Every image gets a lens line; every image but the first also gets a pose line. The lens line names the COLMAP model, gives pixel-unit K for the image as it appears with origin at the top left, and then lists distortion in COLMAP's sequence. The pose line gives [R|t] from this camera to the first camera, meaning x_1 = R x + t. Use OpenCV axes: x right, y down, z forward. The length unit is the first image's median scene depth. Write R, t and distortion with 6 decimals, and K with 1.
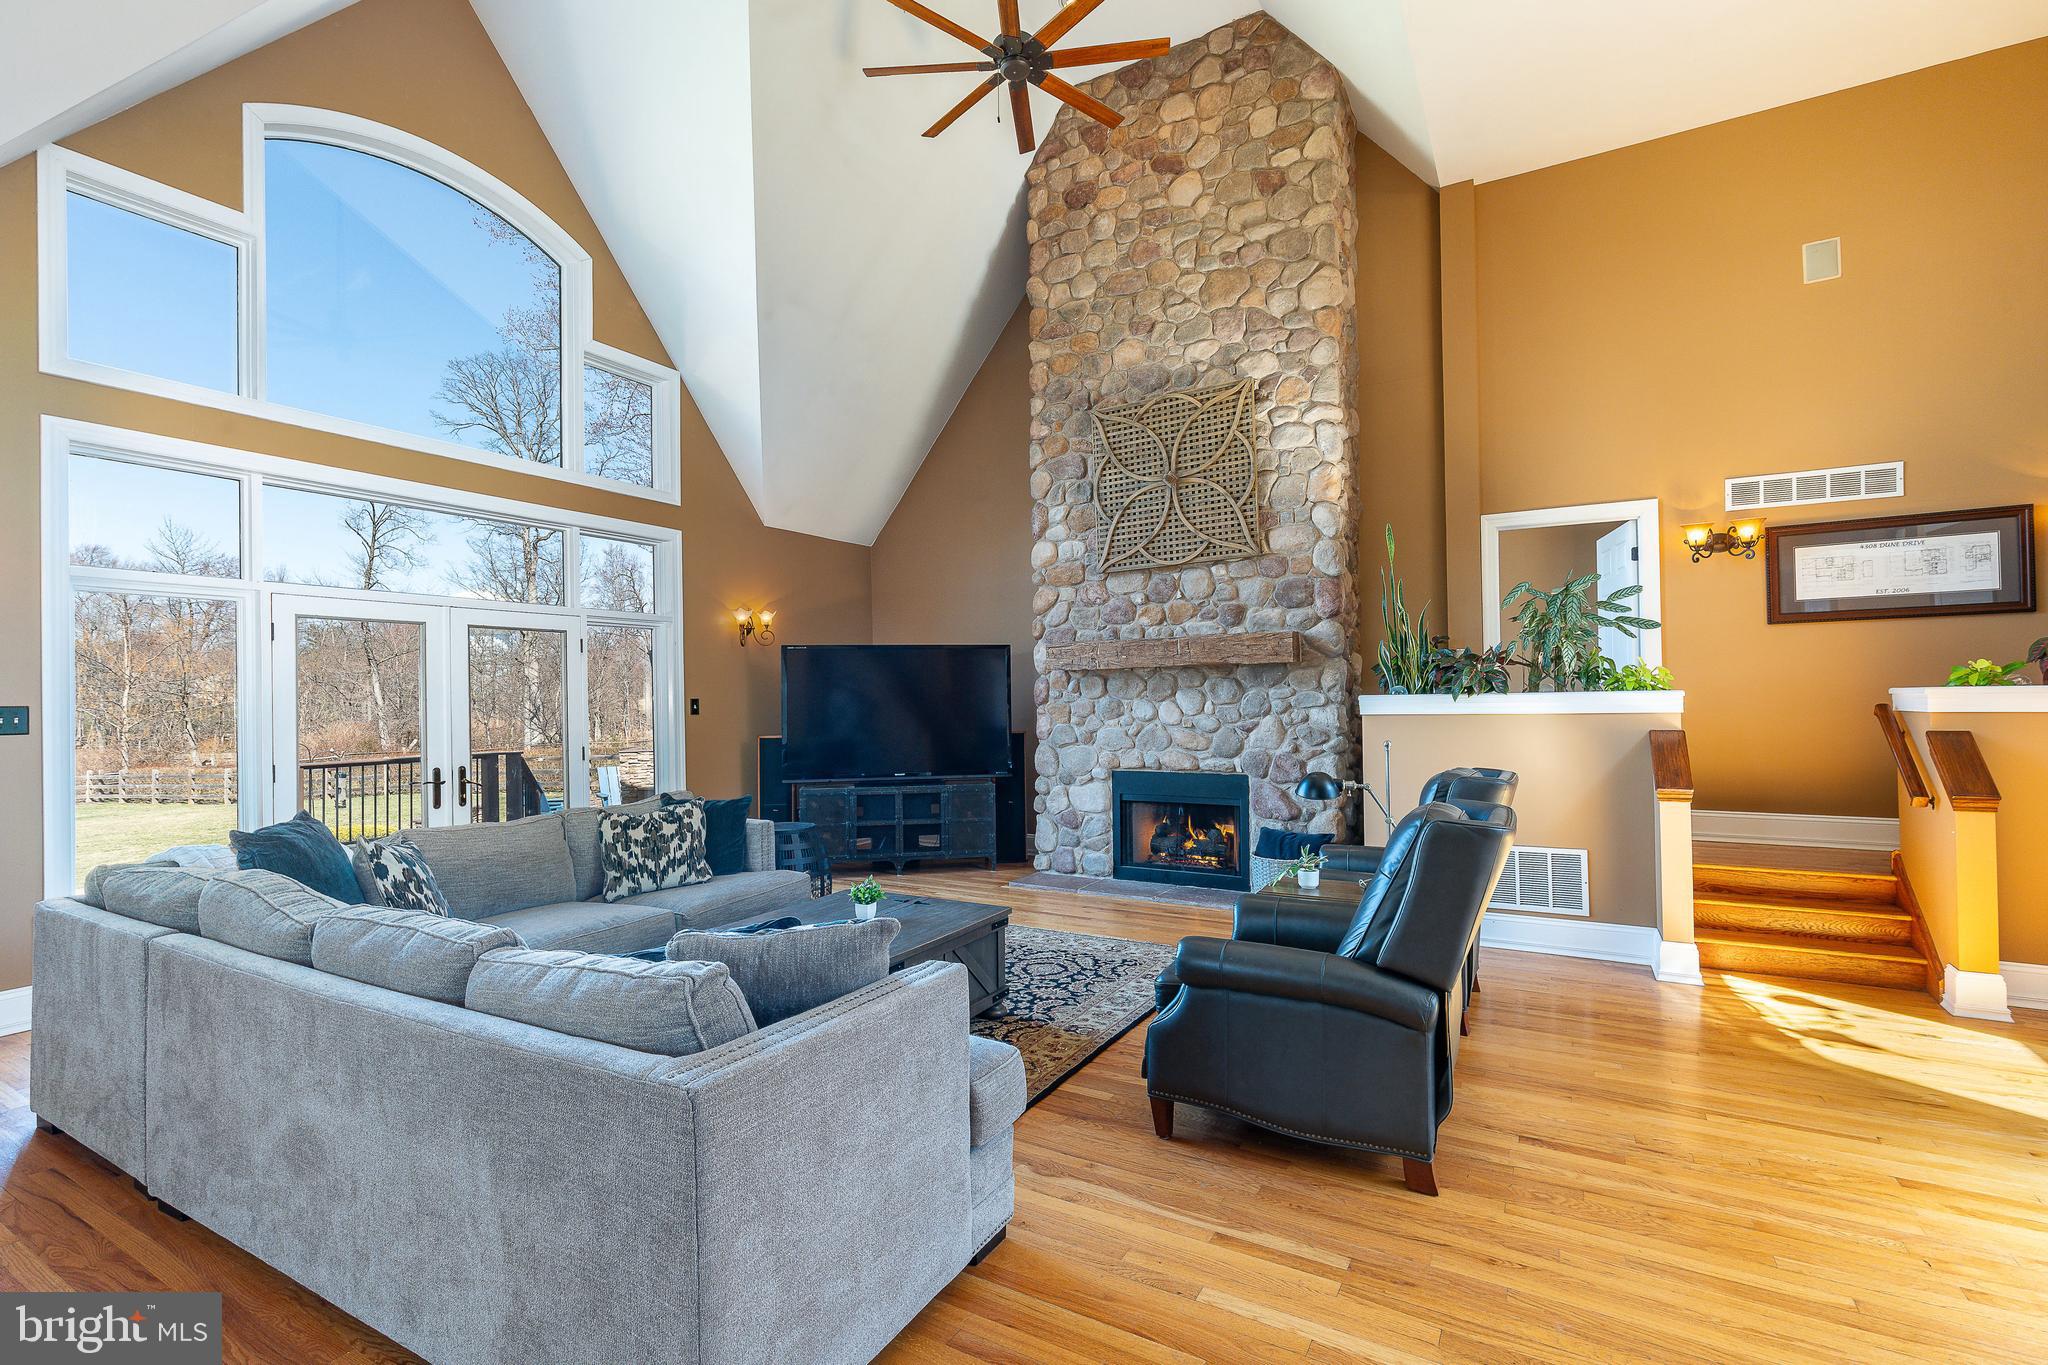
lens RADIAL K [[900.9, 0, 1014.8], [0, 900.9, 691.7], [0, 0, 1]] dist [-0.008080, 0.002020]
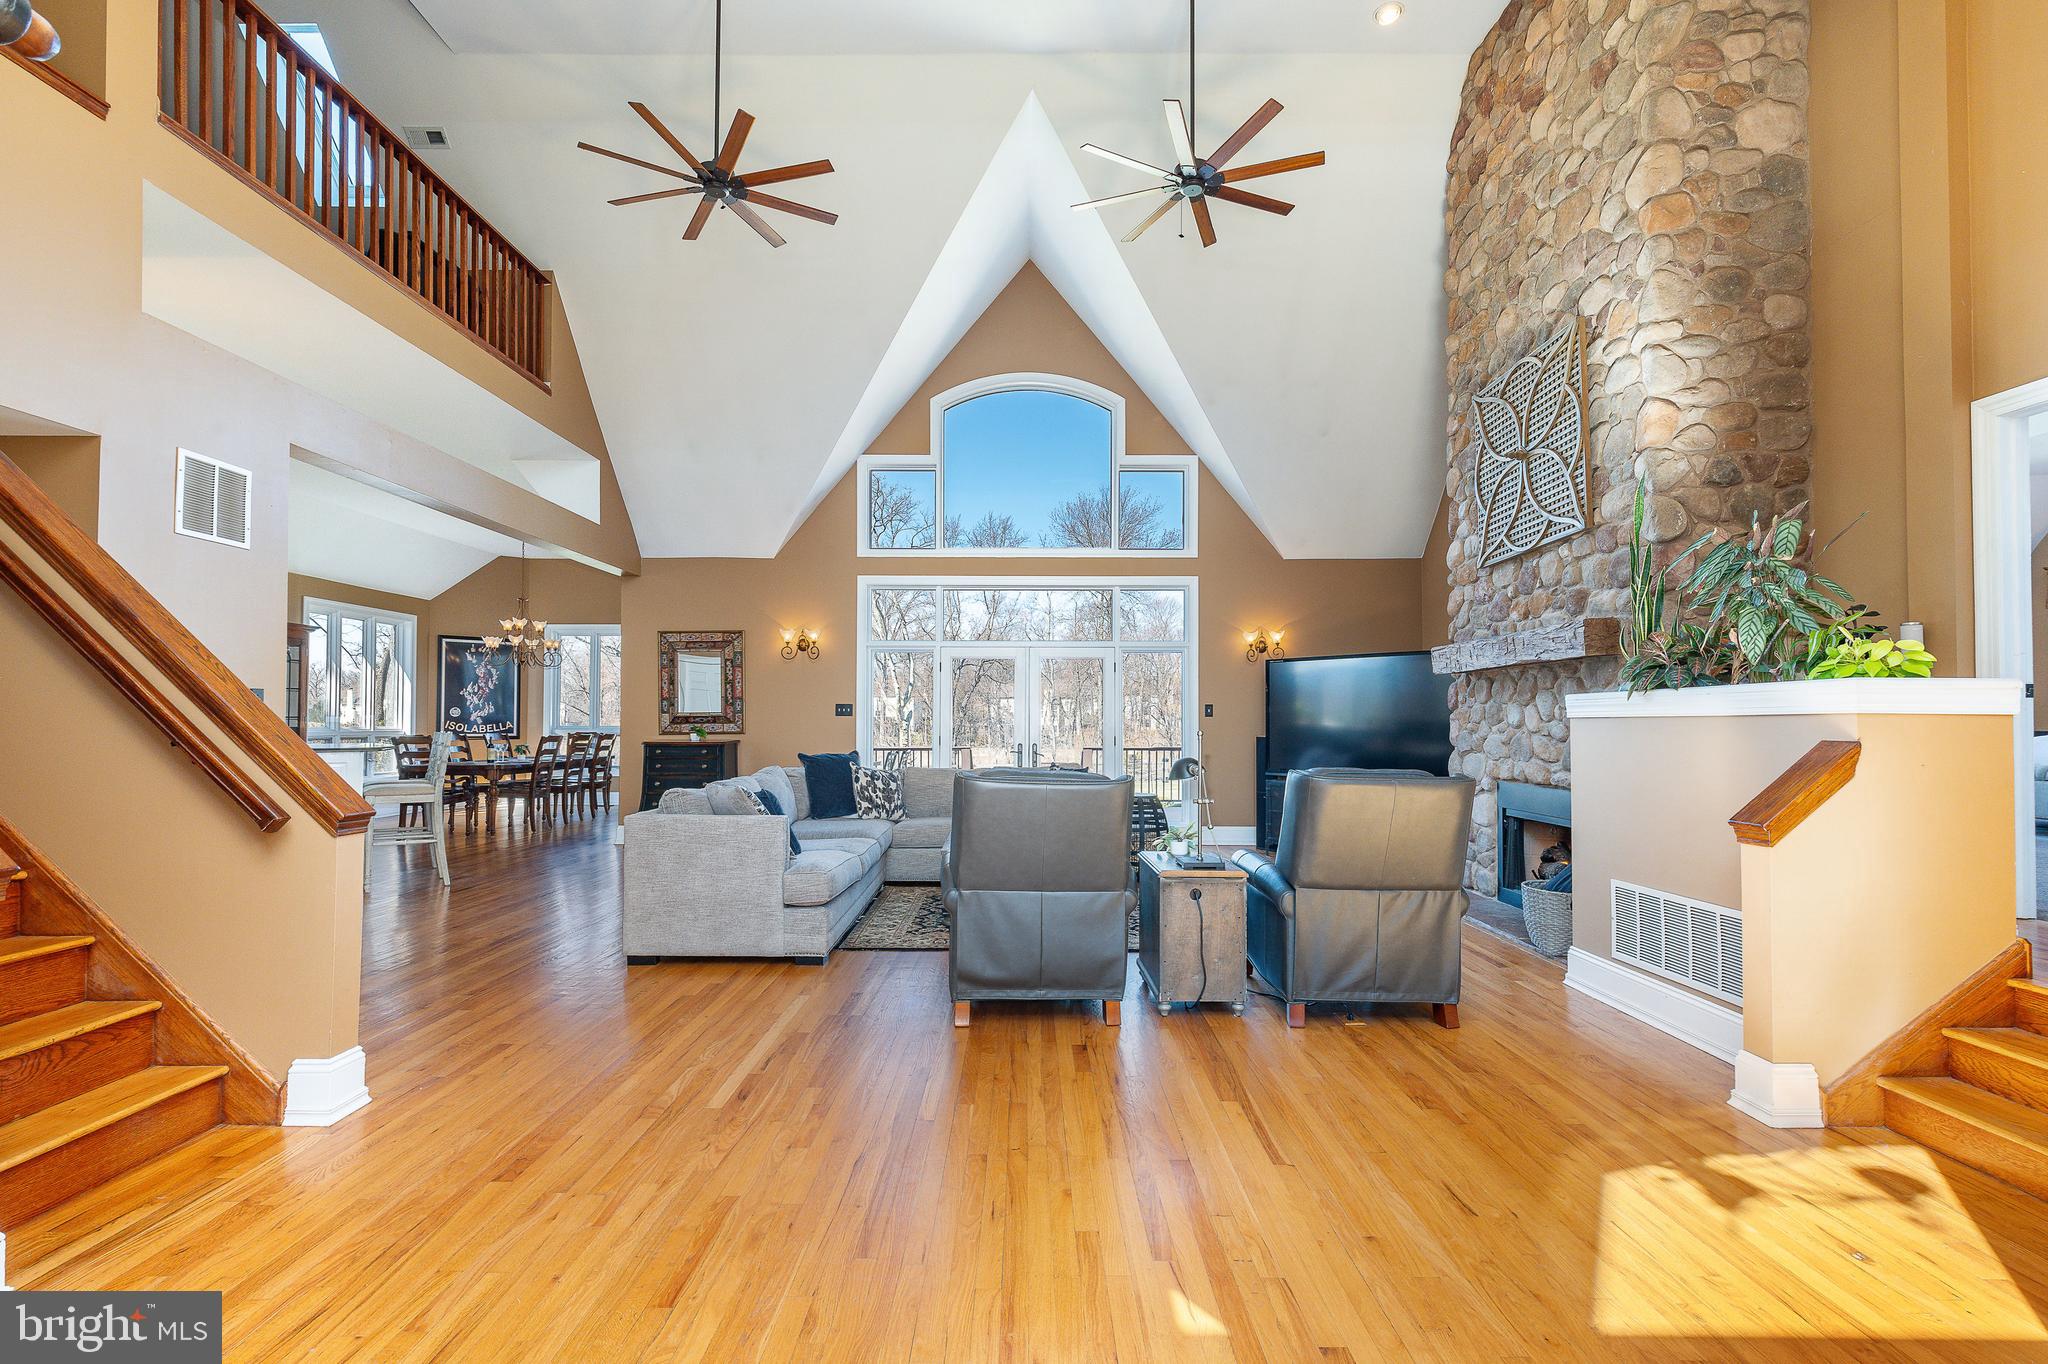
lens RADIAL K [[900.9, 0, 1034.3], [0, 900.9, 704.6], [0, 0, 1]] dist [-0.008080, 0.002020]
pose [[0.517155, -0.003462, -0.855885, 0.818595], [0.000818, 0.999993, -0.003550, 0.015716], [0.855891, 0.001136, 0.517154, 0.154052]]
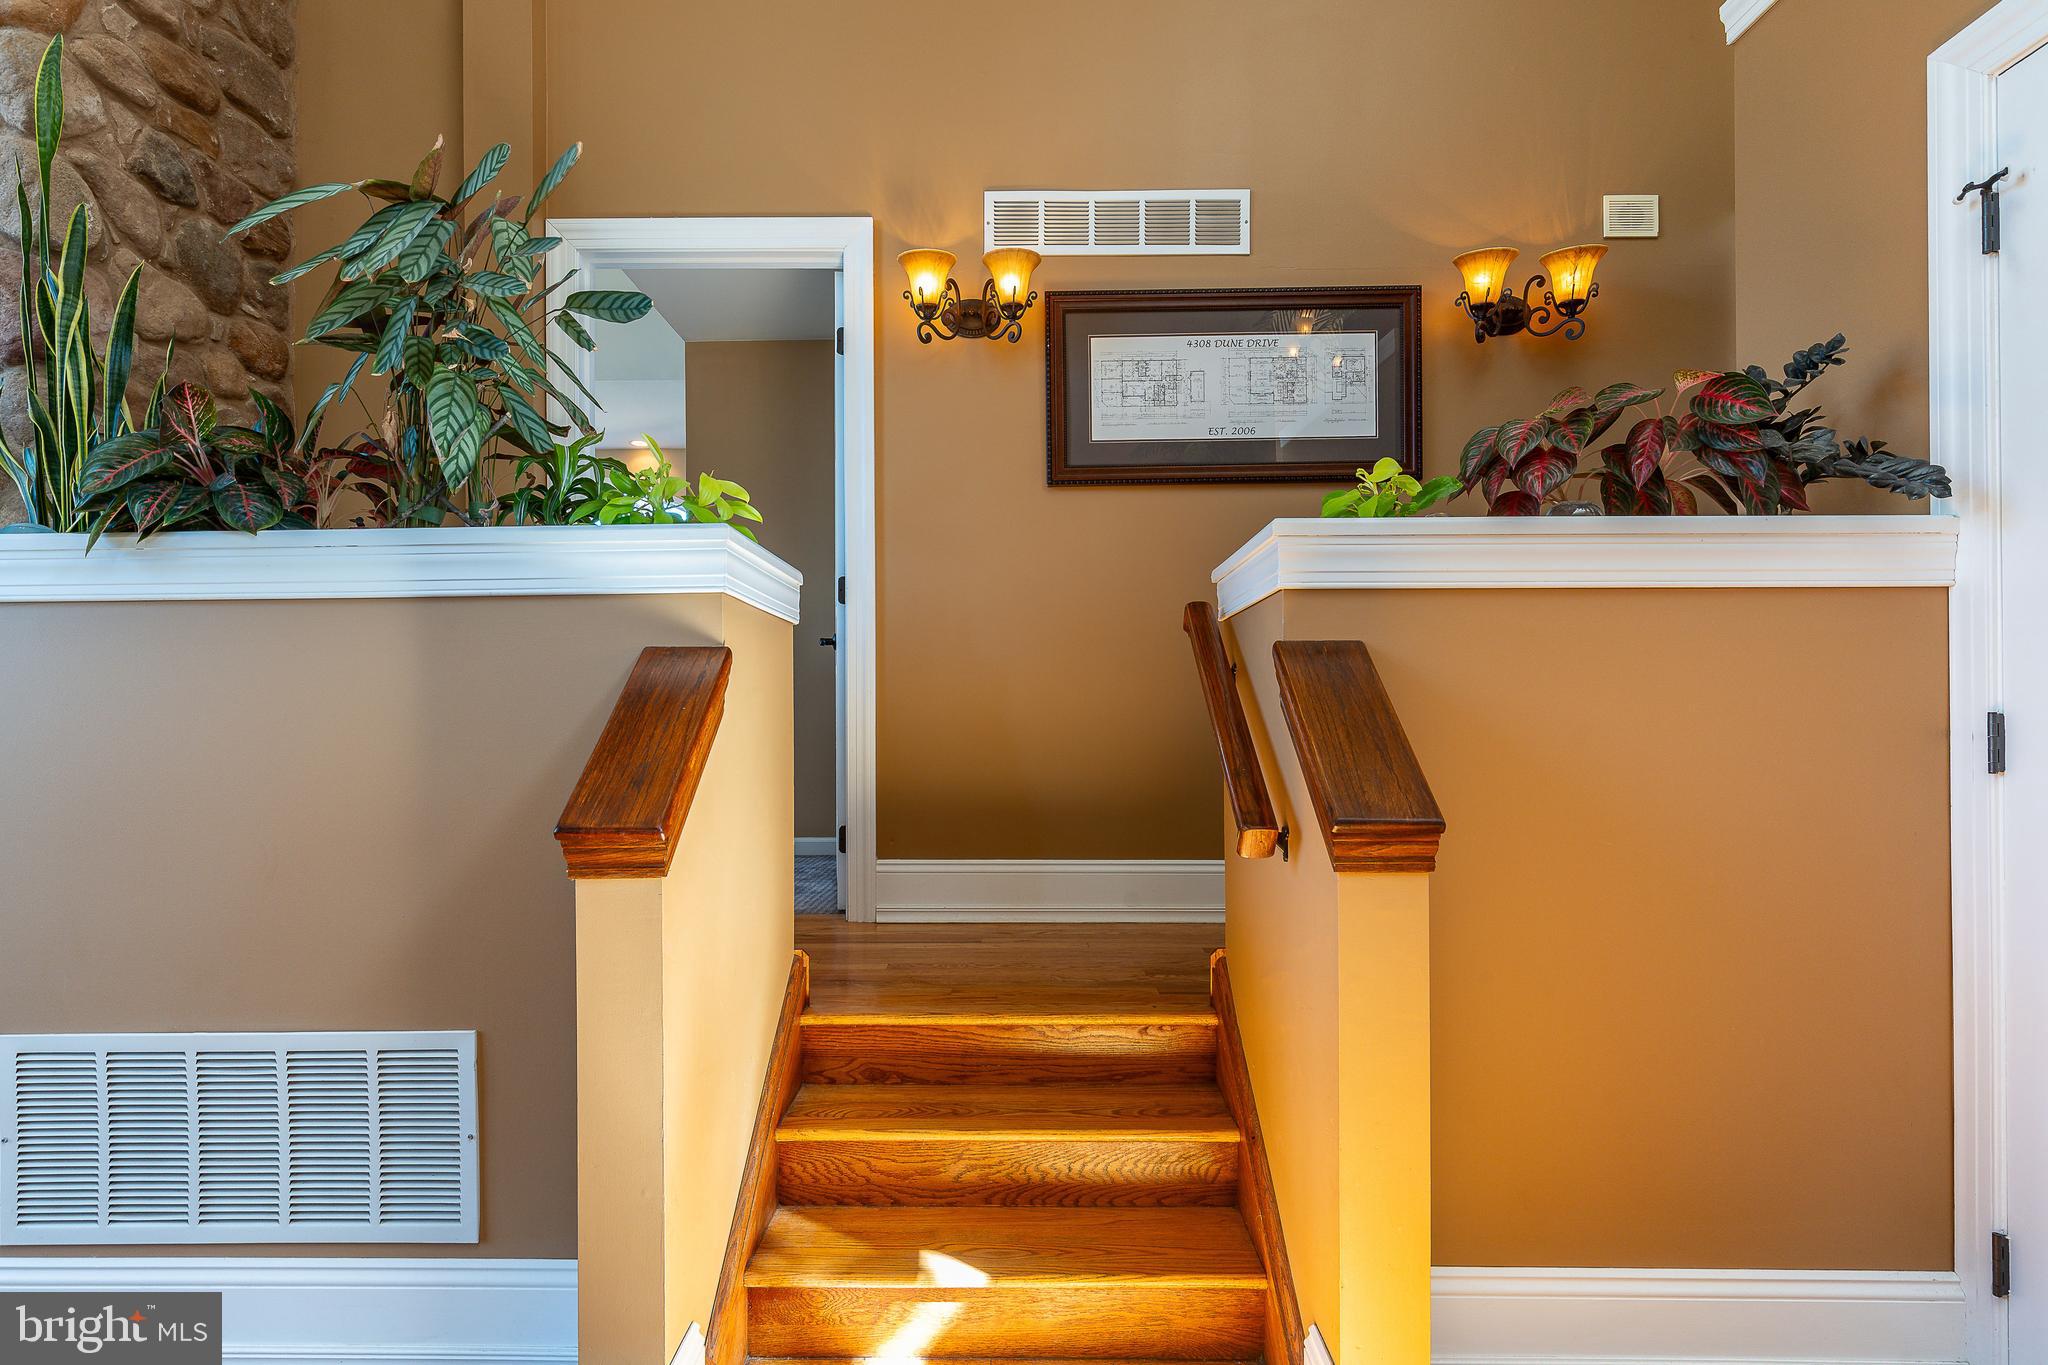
lens RADIAL K [[987.2, 0, 995.8], [0, 987.2, 722.4], [0, 0, 1]] dist [-0.002960, -0.000520]
pose [[0.868901, 0.007207, 0.494934, 0.543820], [-0.012224, 0.999901, 0.006899, 0.055475], [-0.494836, -0.012044, 0.868903, 0.532936]]
